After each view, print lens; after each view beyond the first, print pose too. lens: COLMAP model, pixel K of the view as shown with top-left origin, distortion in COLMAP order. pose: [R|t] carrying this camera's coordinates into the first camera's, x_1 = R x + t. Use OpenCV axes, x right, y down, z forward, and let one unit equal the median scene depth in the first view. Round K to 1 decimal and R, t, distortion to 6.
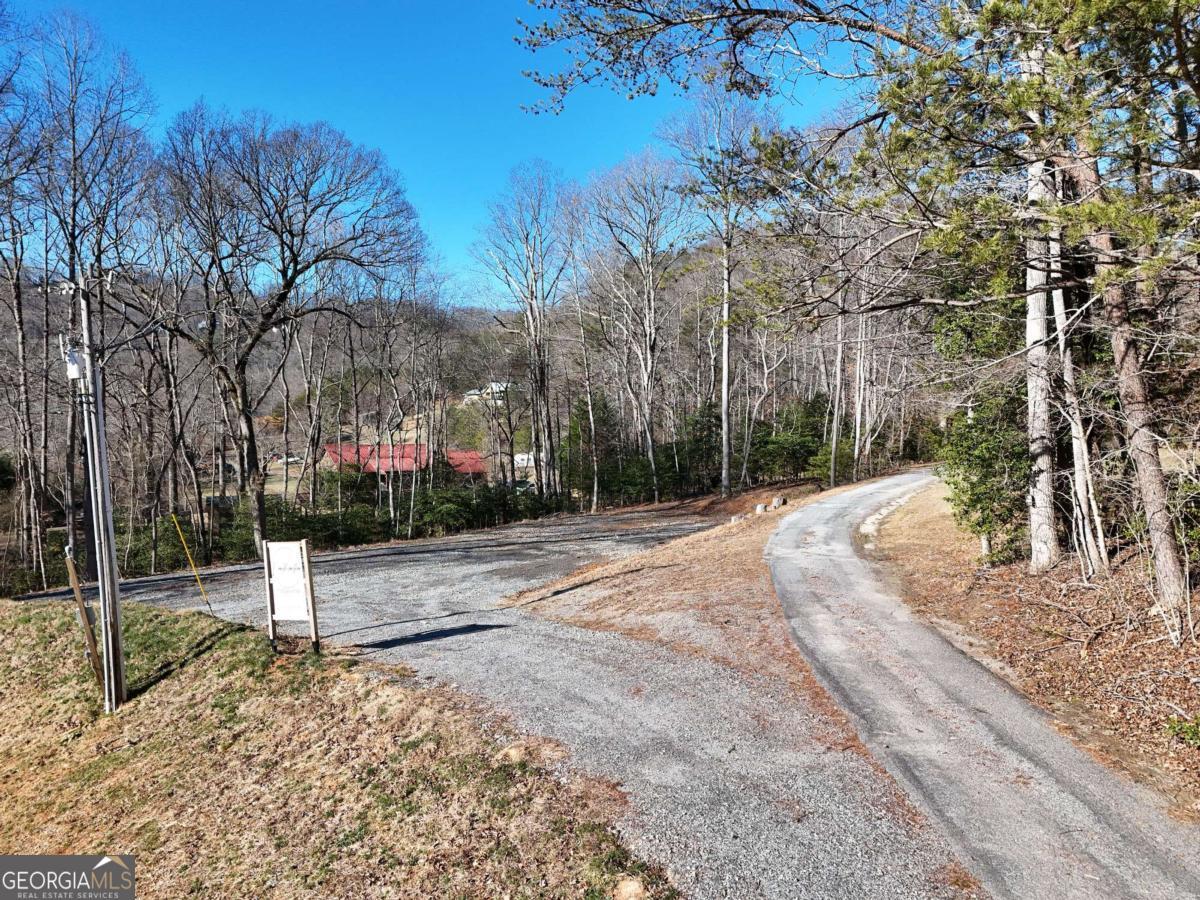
lens RADIAL K [[883.5, 0, 604.0], [0, 883.5, 443.7], [0, 0, 1]] dist [0.094926, -0.086516]
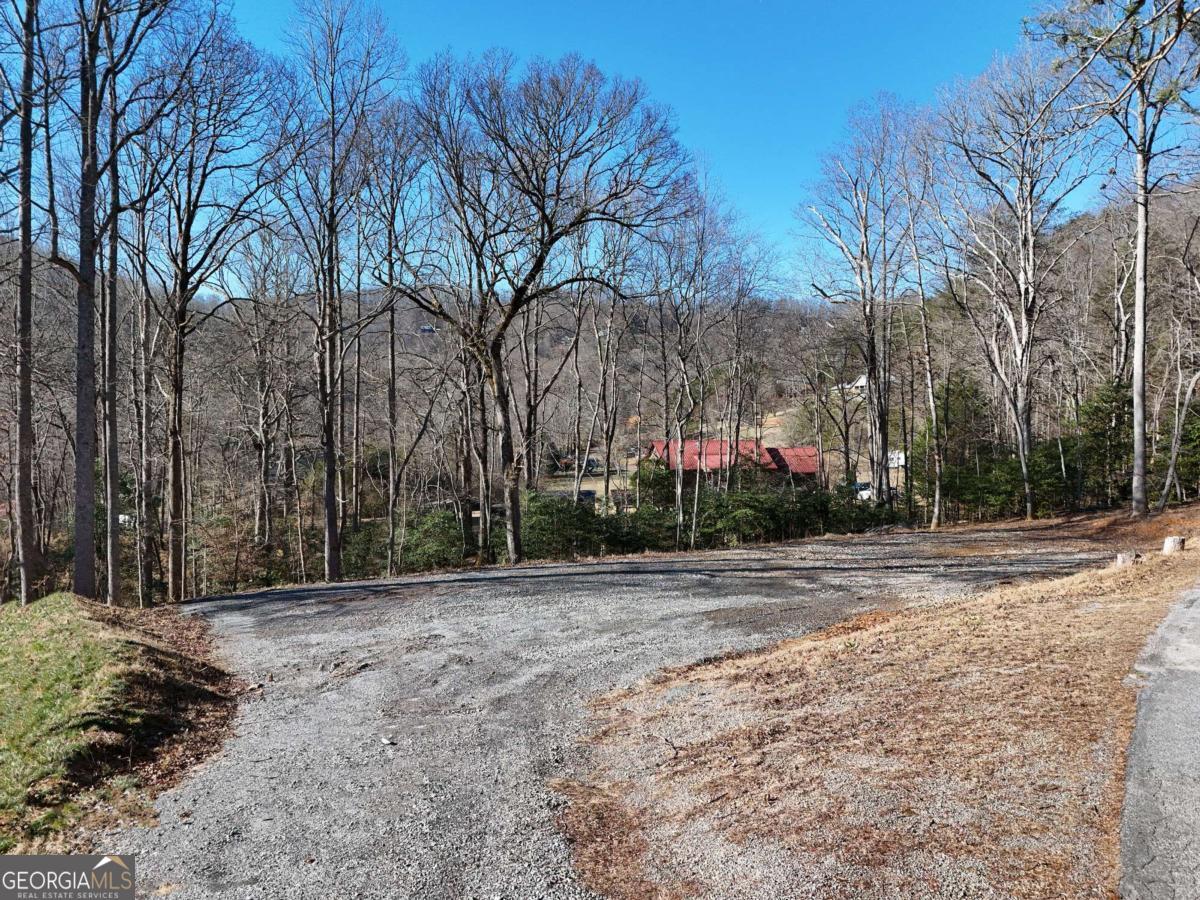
lens RADIAL K [[883.5, 0, 604.0], [0, 883.5, 443.7], [0, 0, 1]] dist [0.094926, -0.086516]
pose [[0.910492, 0.007168, -0.413463, 0.048165], [-0.006540, 0.999974, 0.002936, 0.004479], [0.413474, 0.000031, 0.910516, 0.178084]]
